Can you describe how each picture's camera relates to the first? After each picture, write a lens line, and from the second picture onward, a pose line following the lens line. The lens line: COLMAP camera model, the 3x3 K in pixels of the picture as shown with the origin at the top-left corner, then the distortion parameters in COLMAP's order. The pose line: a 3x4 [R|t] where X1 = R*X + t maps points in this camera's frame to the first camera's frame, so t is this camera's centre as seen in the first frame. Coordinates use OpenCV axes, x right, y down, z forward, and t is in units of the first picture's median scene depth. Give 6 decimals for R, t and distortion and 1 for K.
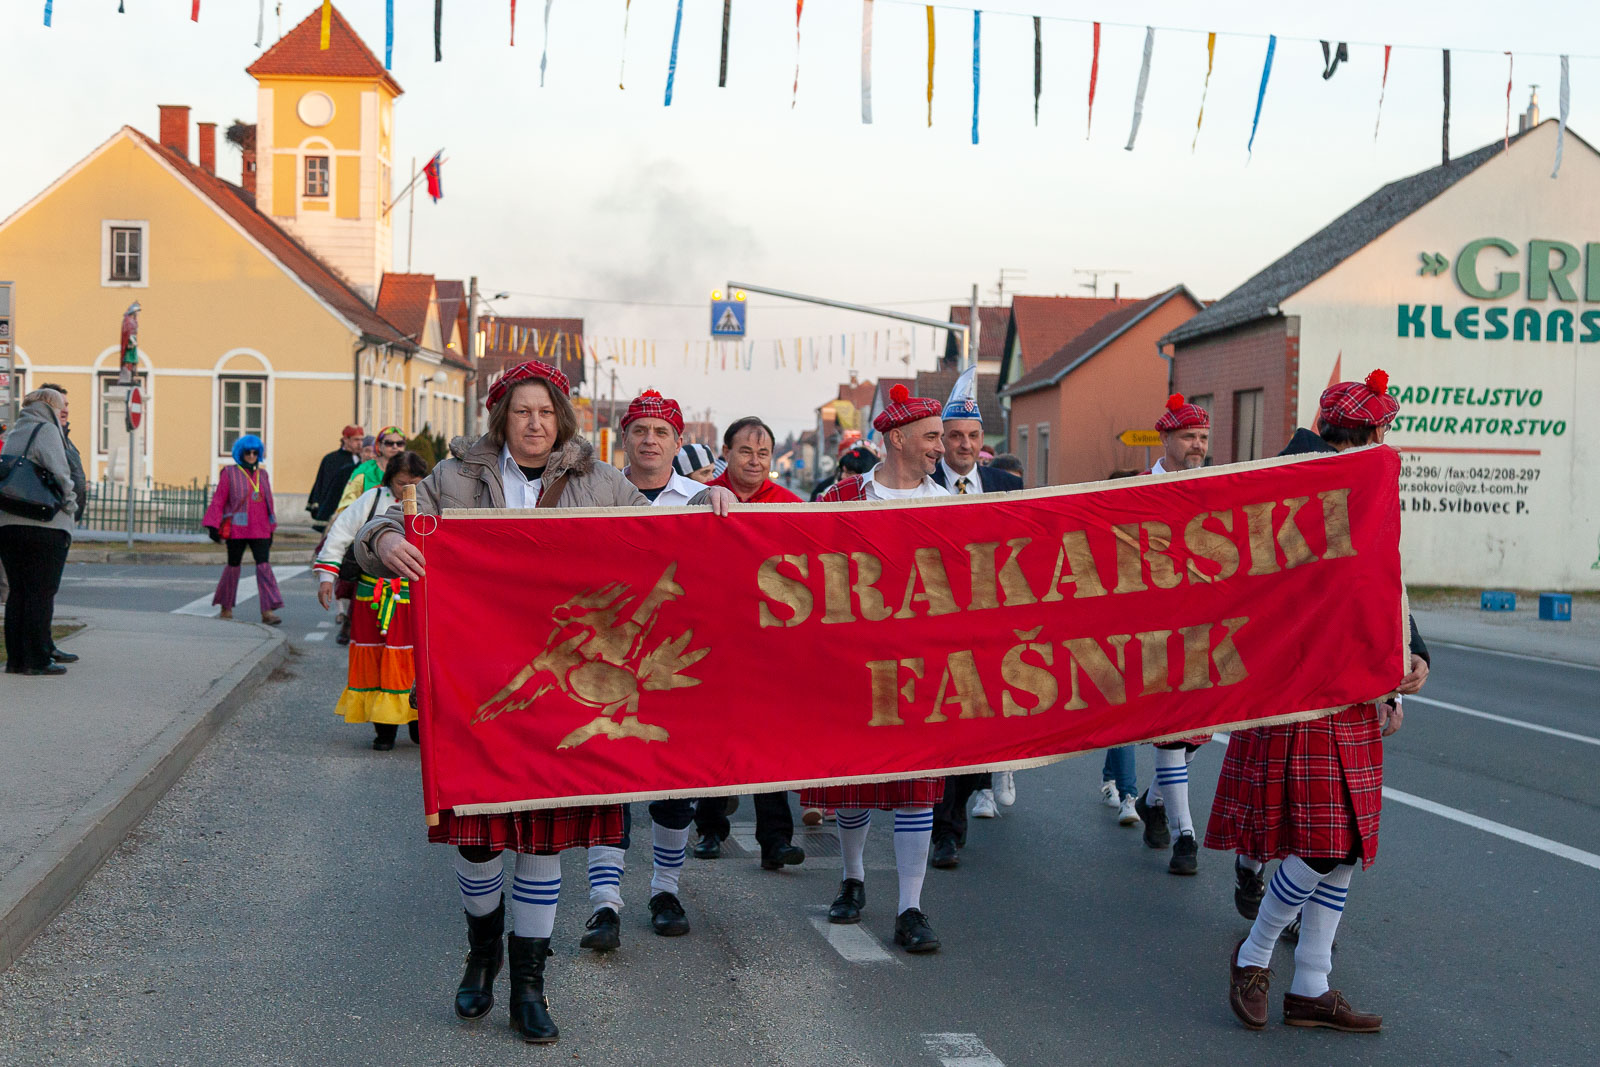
lens RADIAL K [[2712.7, 0, 960.0], [0, 2712.7, 532.5], [0, 0, 1]] dist [0.054952, -0.032872]
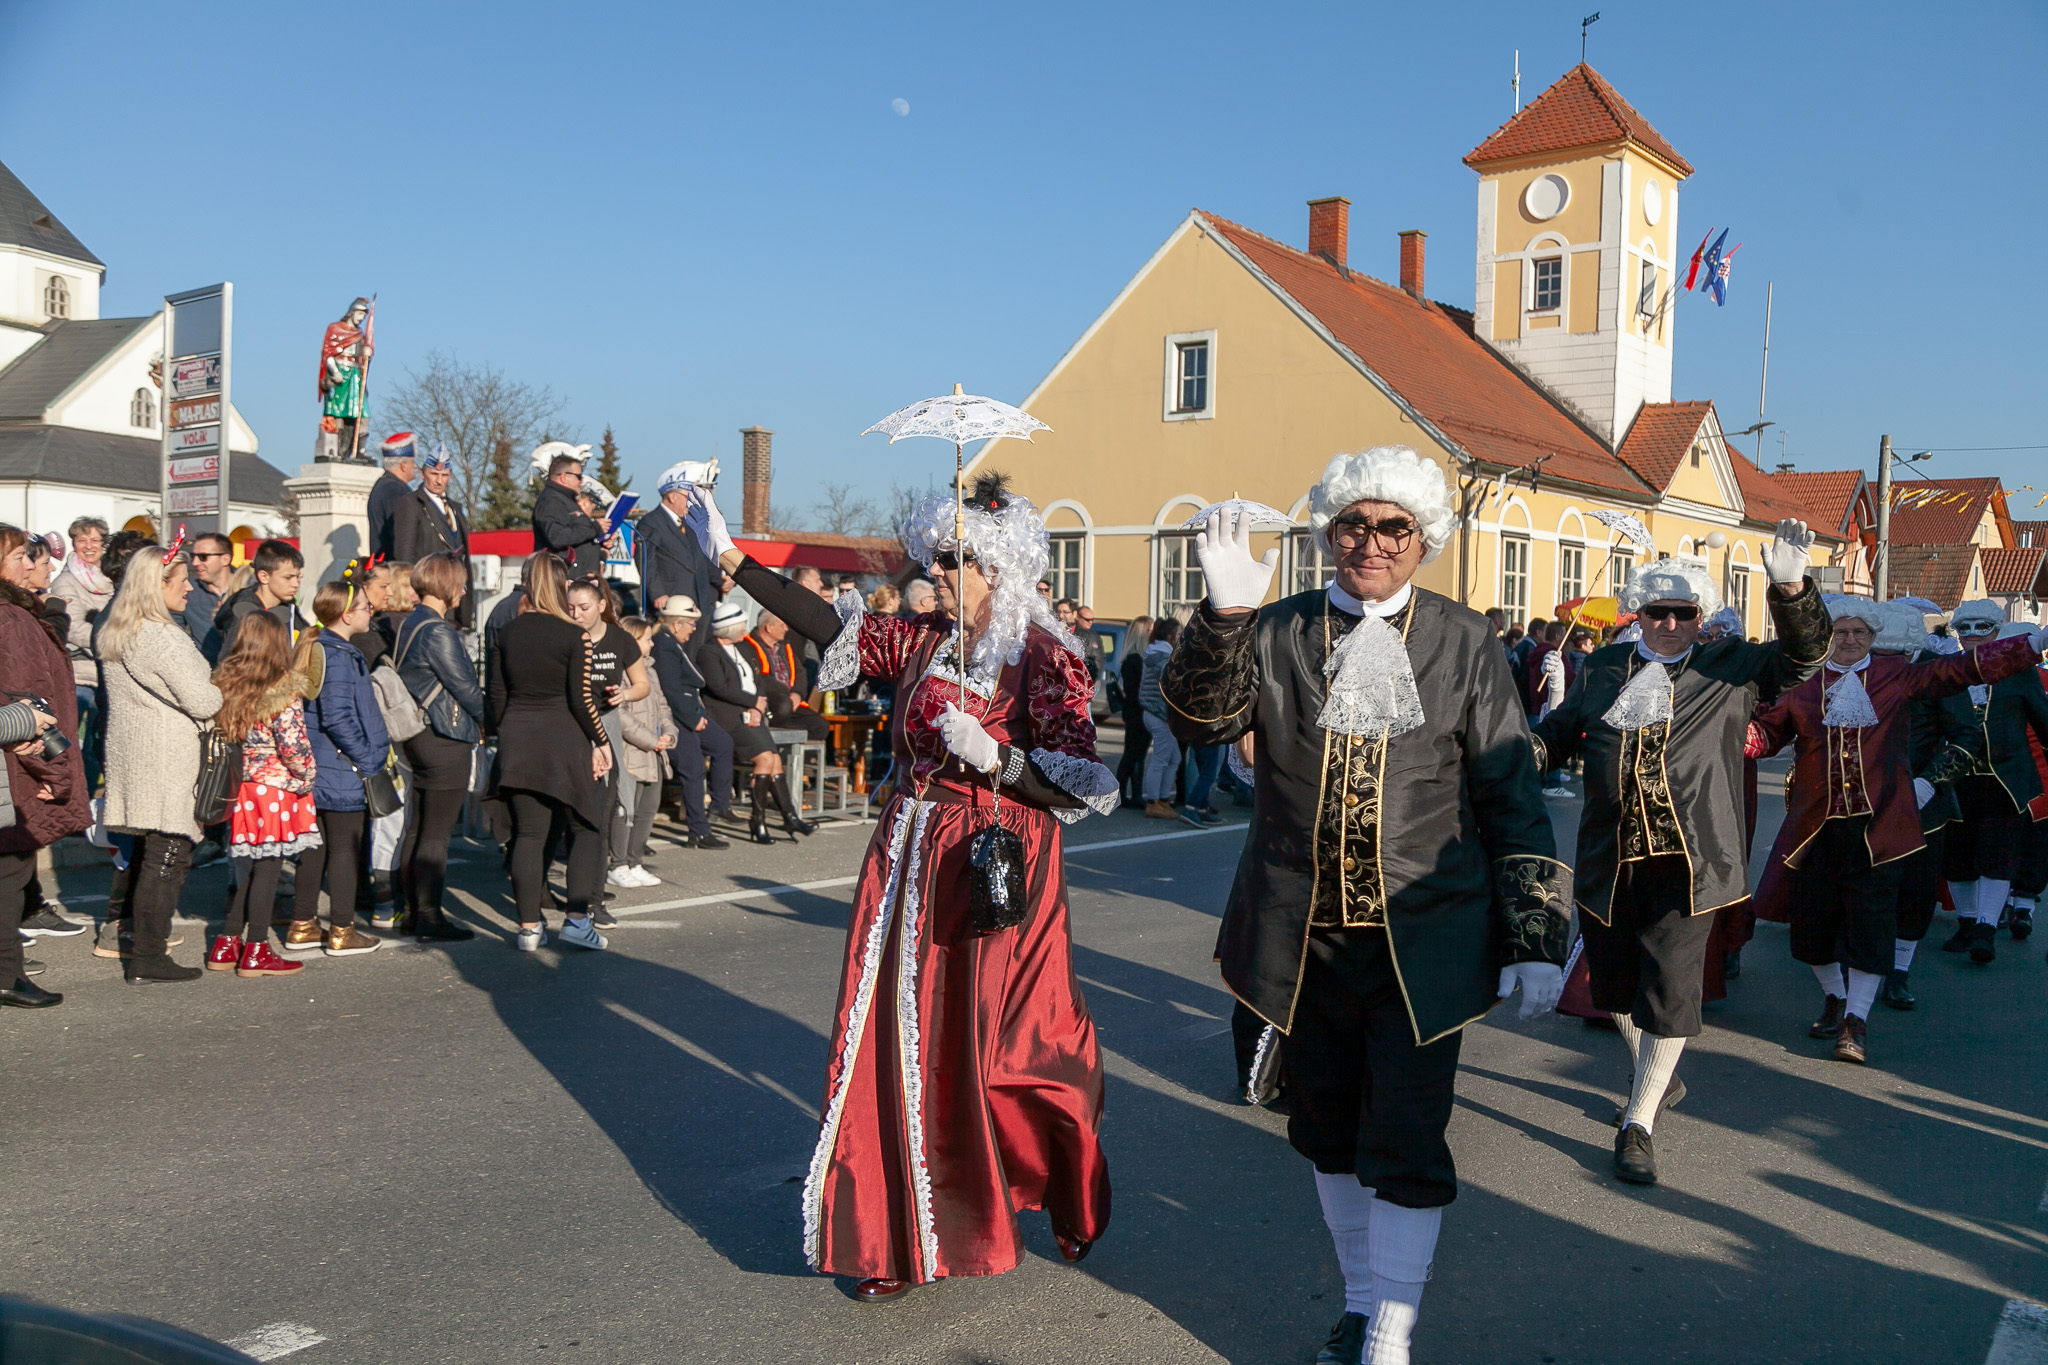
lens RADIAL K [[1866.0, 0, 1043.3], [0, 1866.0, 687.6], [0, 0, 1]] dist [0.019015, 0.001219]
pose [[0.747292, 0.012897, -0.664371, 0.012965], [-0.024464, 0.999668, -0.008111, -0.009353], [0.664046, 0.022314, 0.747359, 0.581541]]
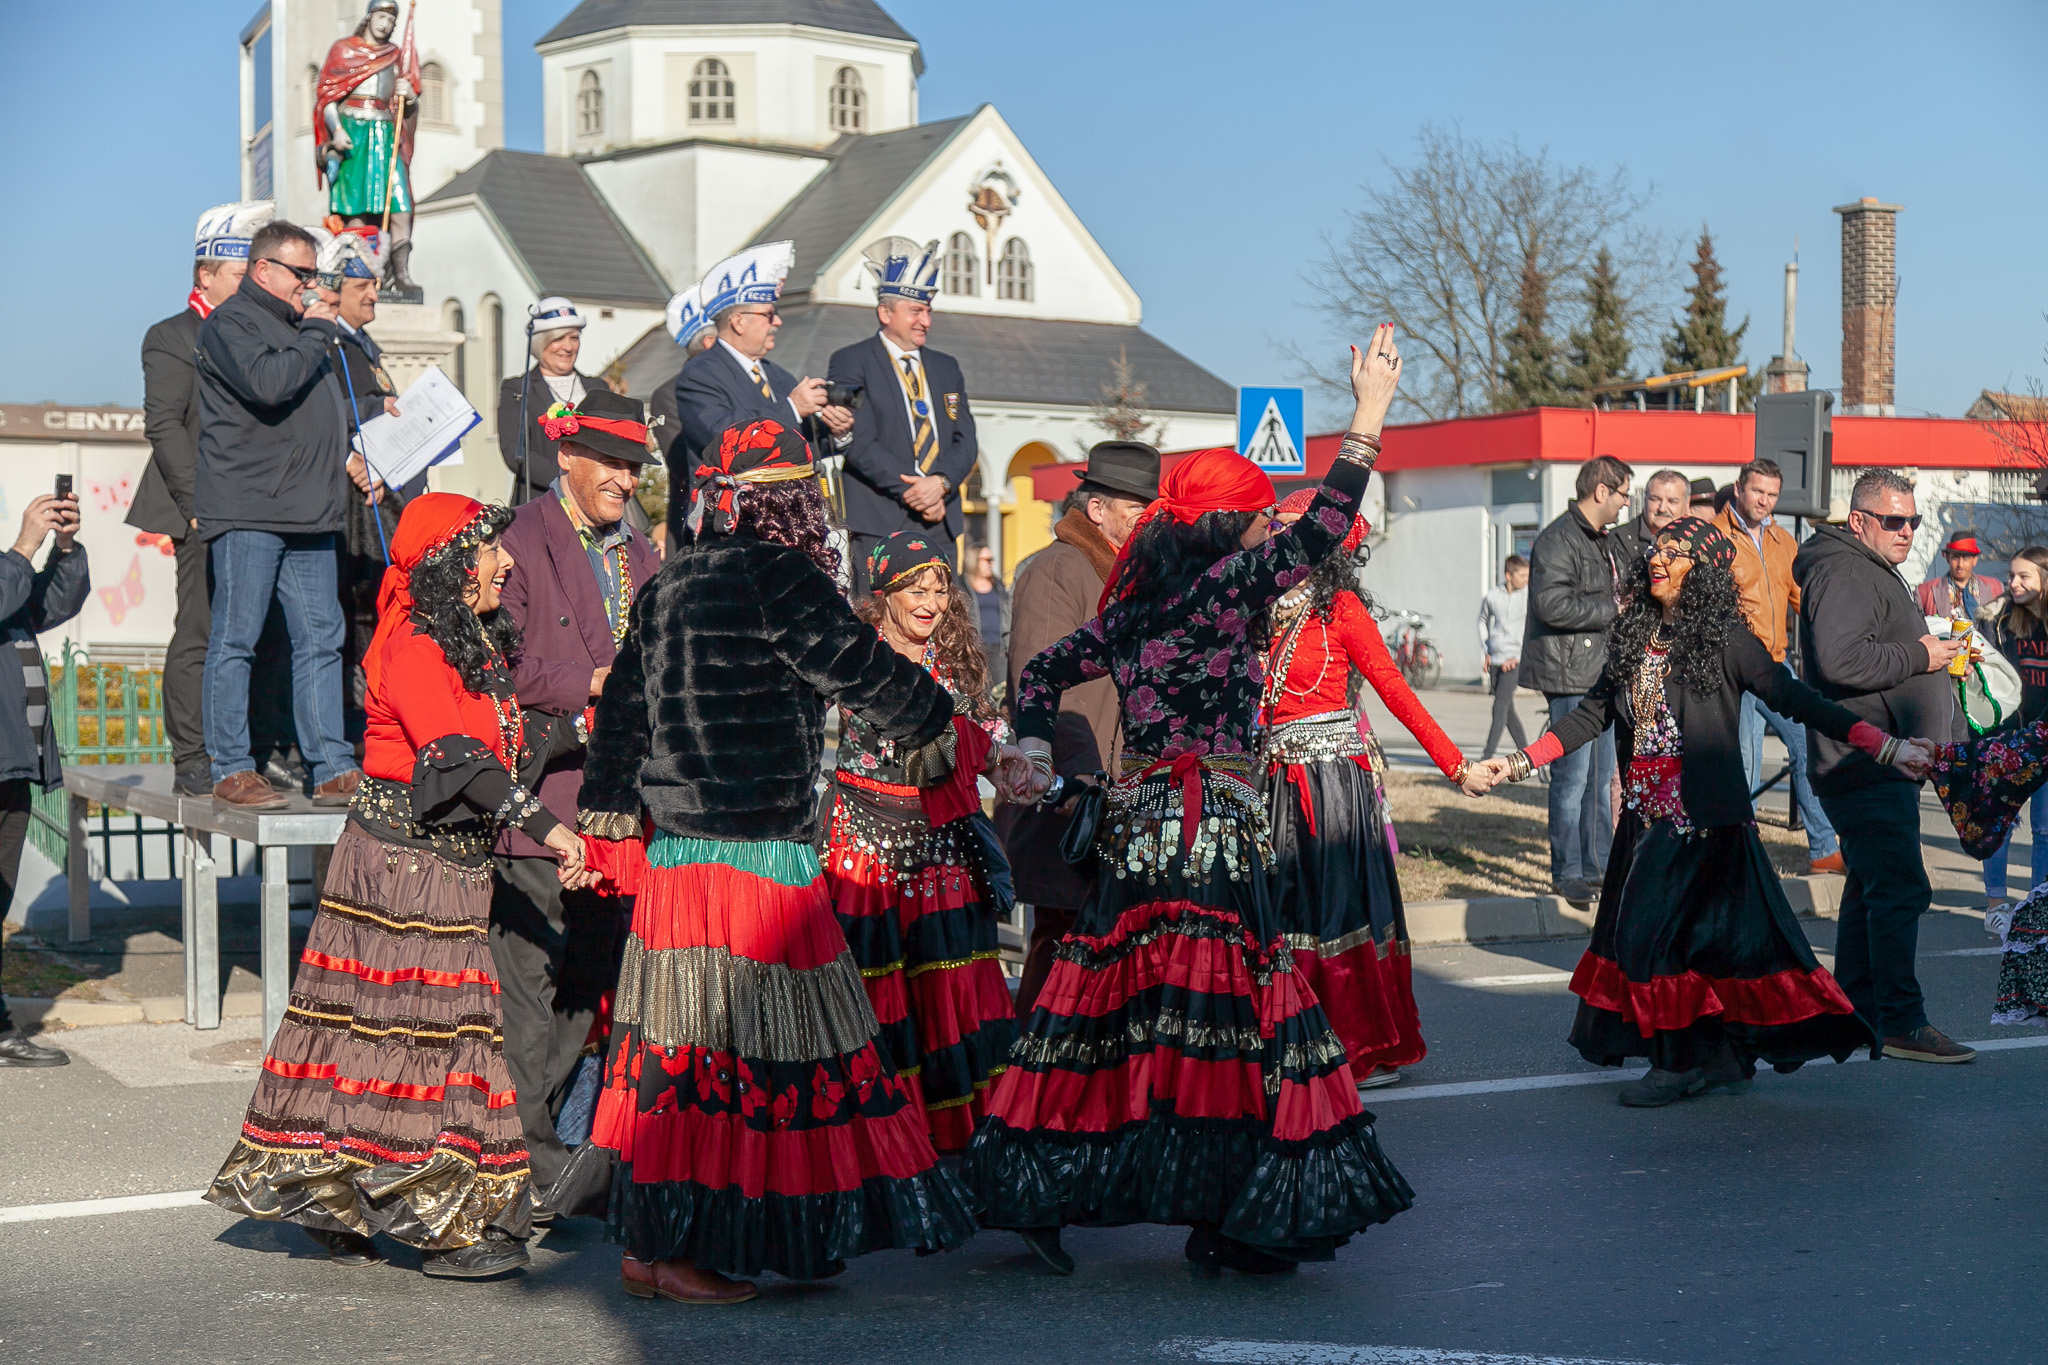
lens RADIAL K [[3293.2, 0, 1024.0], [0, 3293.2, 682.5], [0, 0, 1]] dist [0.091585, -0.145636]
pose [[0.339712, -0.002475, -0.940526, 0.020422], [-0.011266, 0.999914, -0.006700, -0.009546], [0.940462, 0.012872, 0.339655, 0.665833]]
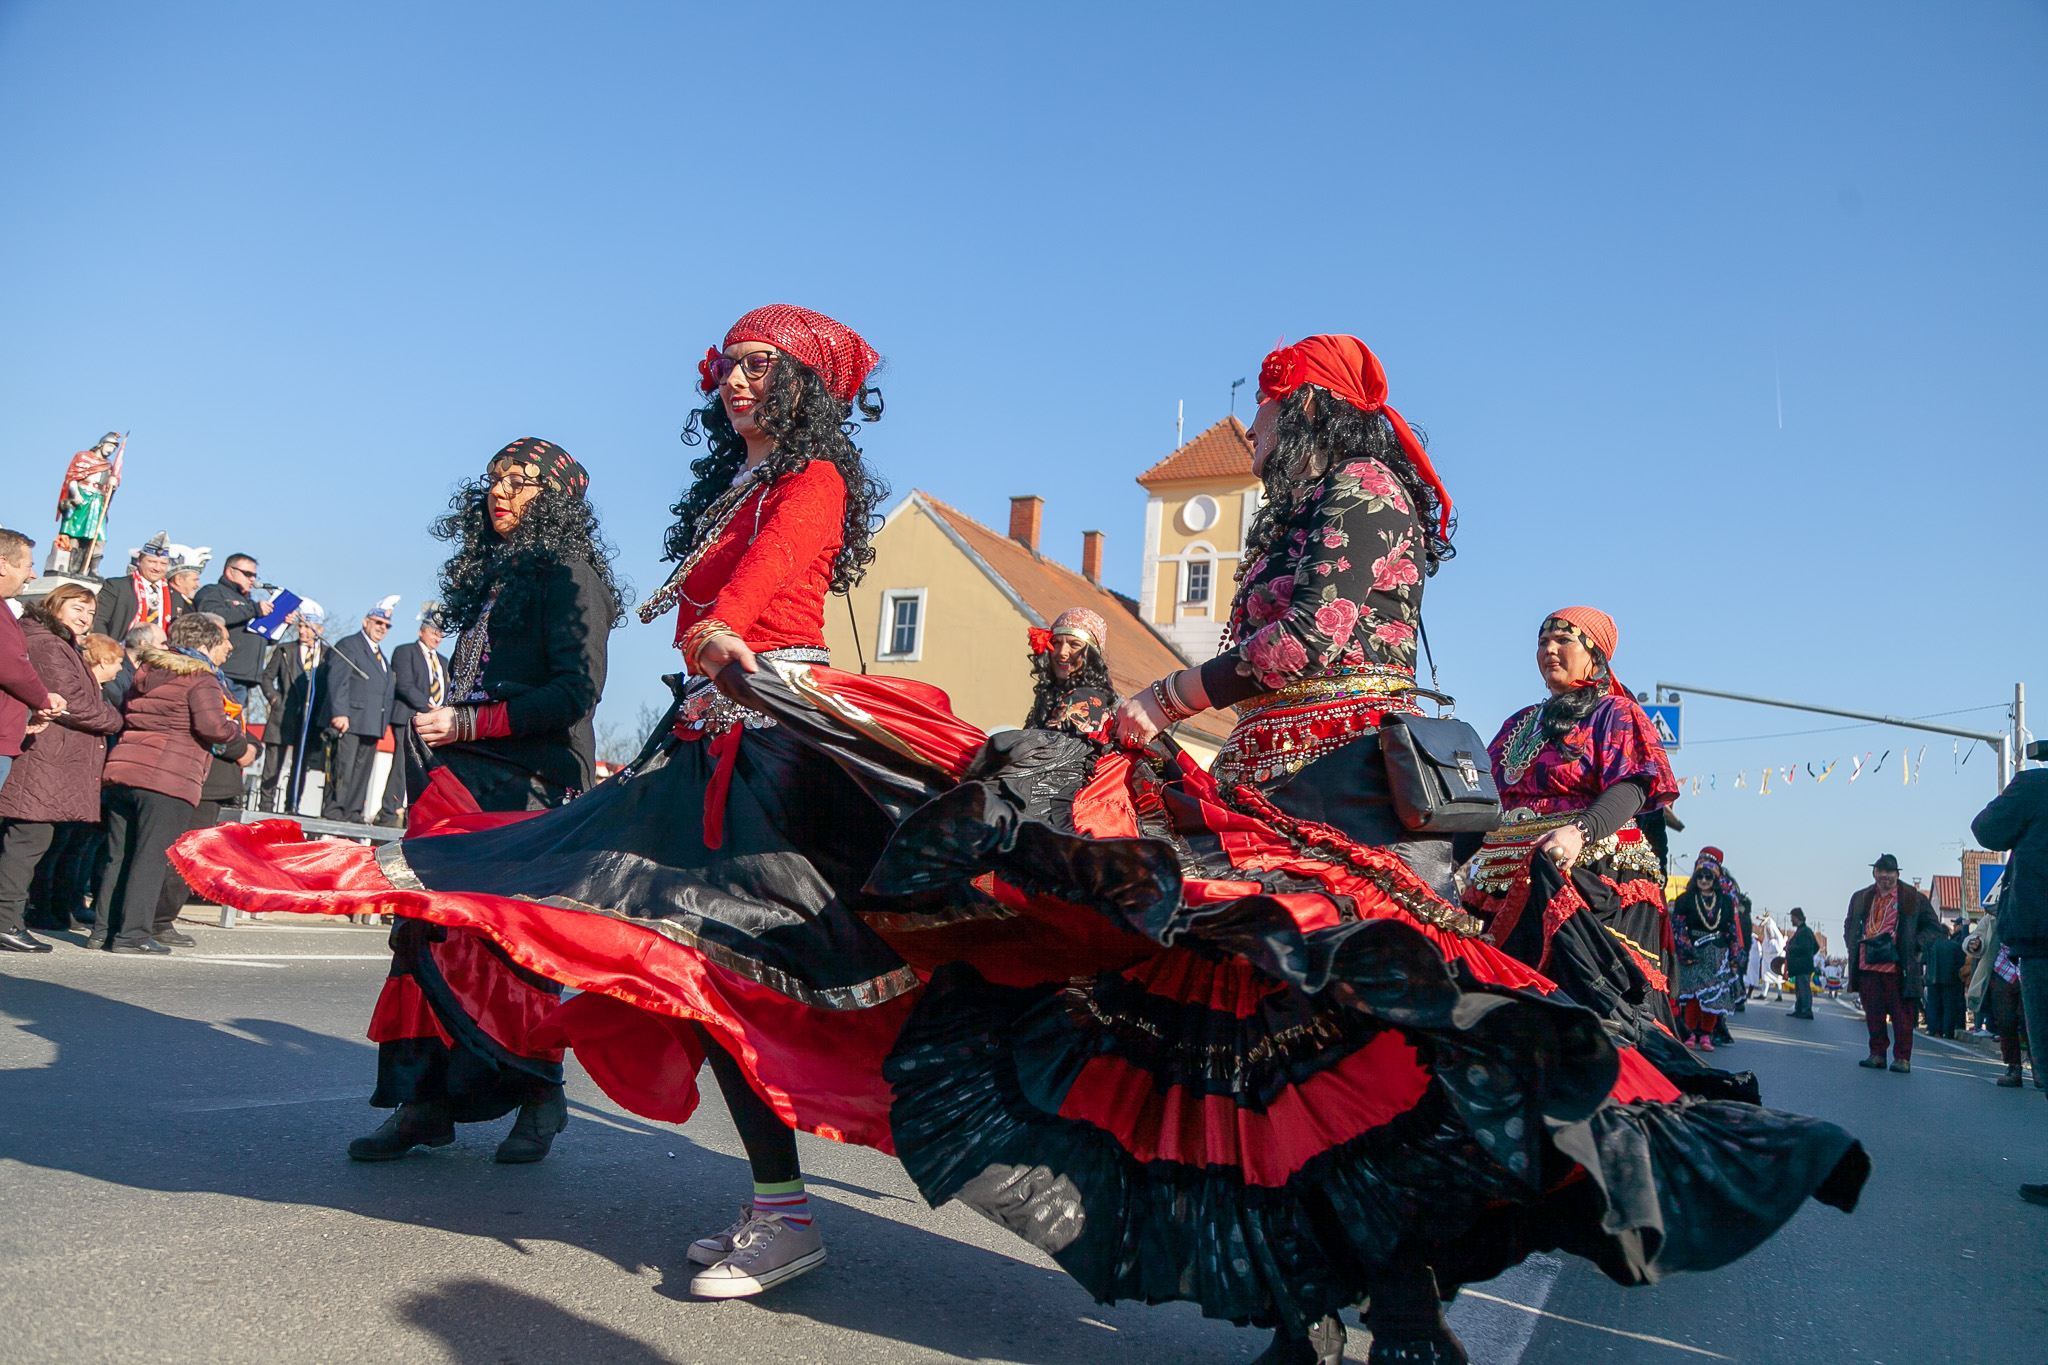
lens RADIAL K [[1557.3, 0, 1035.1], [0, 1557.3, 686.0], [0, 0, 1]] dist [0.005965, 0.003723]
pose [[0.841474, -0.028285, -0.539557, 0.011429], [-0.075497, 0.982676, -0.169257, 0.002632], [0.534997, 0.183160, 0.824761, 0.597730]]
